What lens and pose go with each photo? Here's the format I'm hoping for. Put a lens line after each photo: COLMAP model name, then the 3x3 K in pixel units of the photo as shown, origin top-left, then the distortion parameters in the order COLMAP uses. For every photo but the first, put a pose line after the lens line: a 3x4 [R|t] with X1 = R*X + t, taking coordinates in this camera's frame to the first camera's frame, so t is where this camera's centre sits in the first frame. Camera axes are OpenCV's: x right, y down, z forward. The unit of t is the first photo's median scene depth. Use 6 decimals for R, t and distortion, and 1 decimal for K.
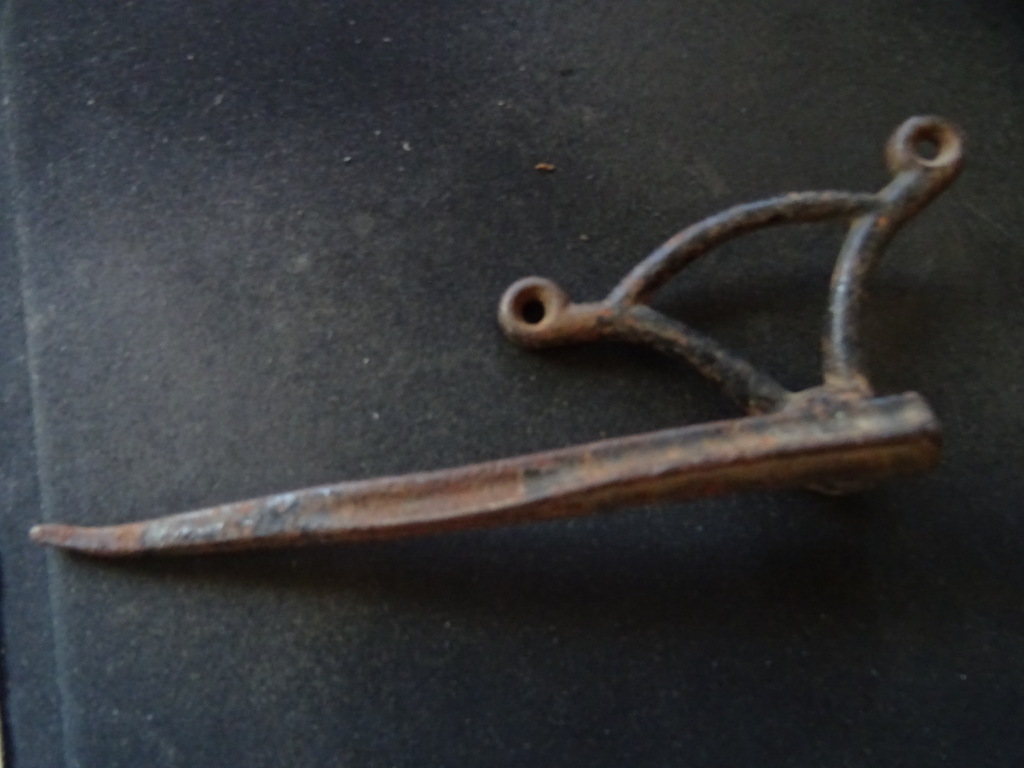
lens RADIAL K [[707.9, 0, 512.2], [0, 707.9, 389.6], [0, 0, 1]] dist [0.027012, -0.037714]
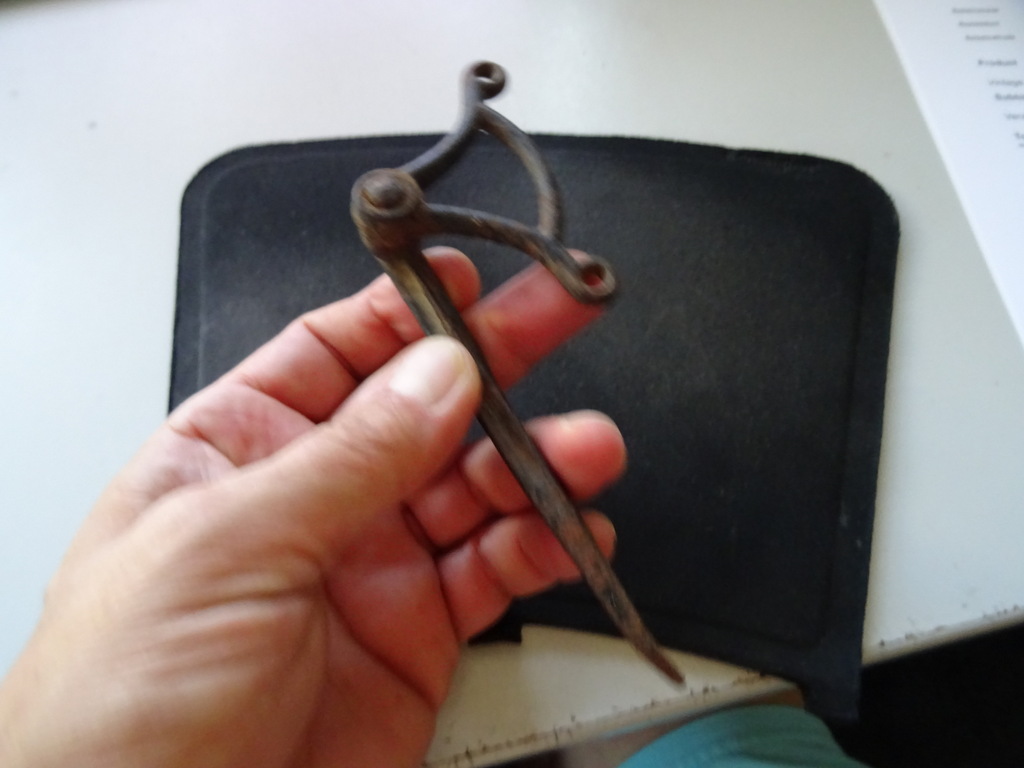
lens RADIAL K [[707.9, 0, 512.2], [0, 707.9, 389.6], [0, 0, 1]] dist [0.027012, -0.037714]
pose [[0.995395, 0.020766, -0.093581, 0.387705], [-0.043085, 0.969004, -0.243260, 0.506468], [0.085628, 0.246171, 0.965436, -0.816725]]
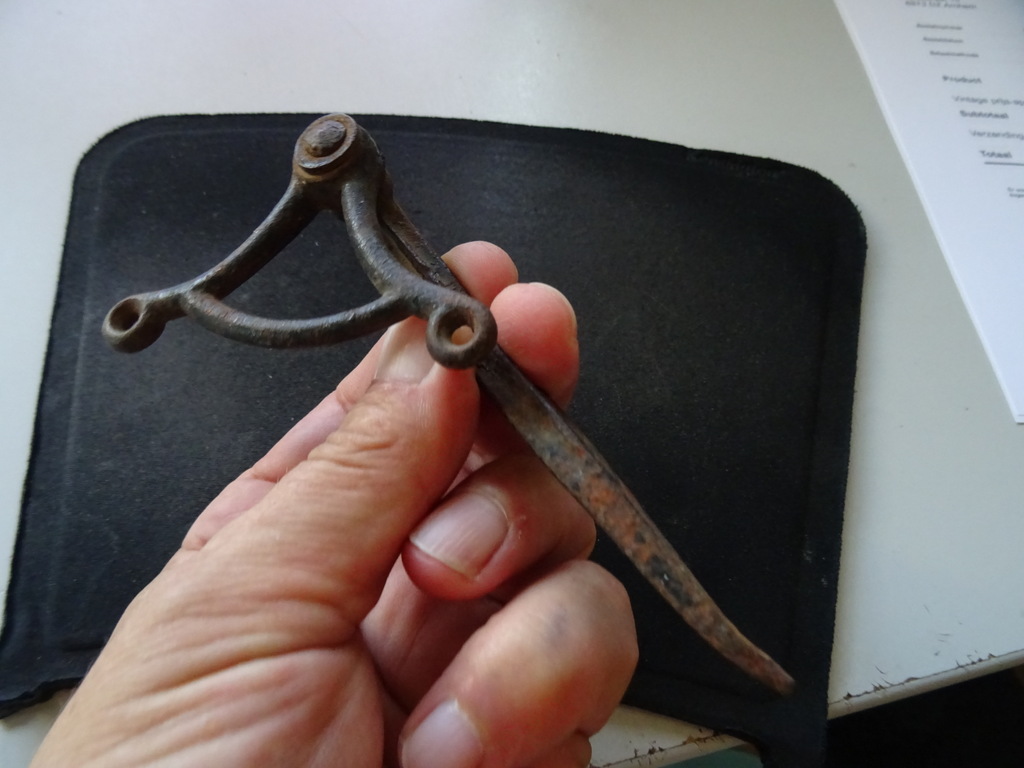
lens RADIAL K [[716.1, 0, 512.0], [0, 716.1, 384.0], [0, 0, 1]] dist [0.002346, -0.003249]
pose [[0.998384, 0.050803, -0.025480, 0.410661], [-0.055838, 0.960363, -0.273101, 0.464163], [0.010595, 0.274082, 0.961648, -0.621587]]
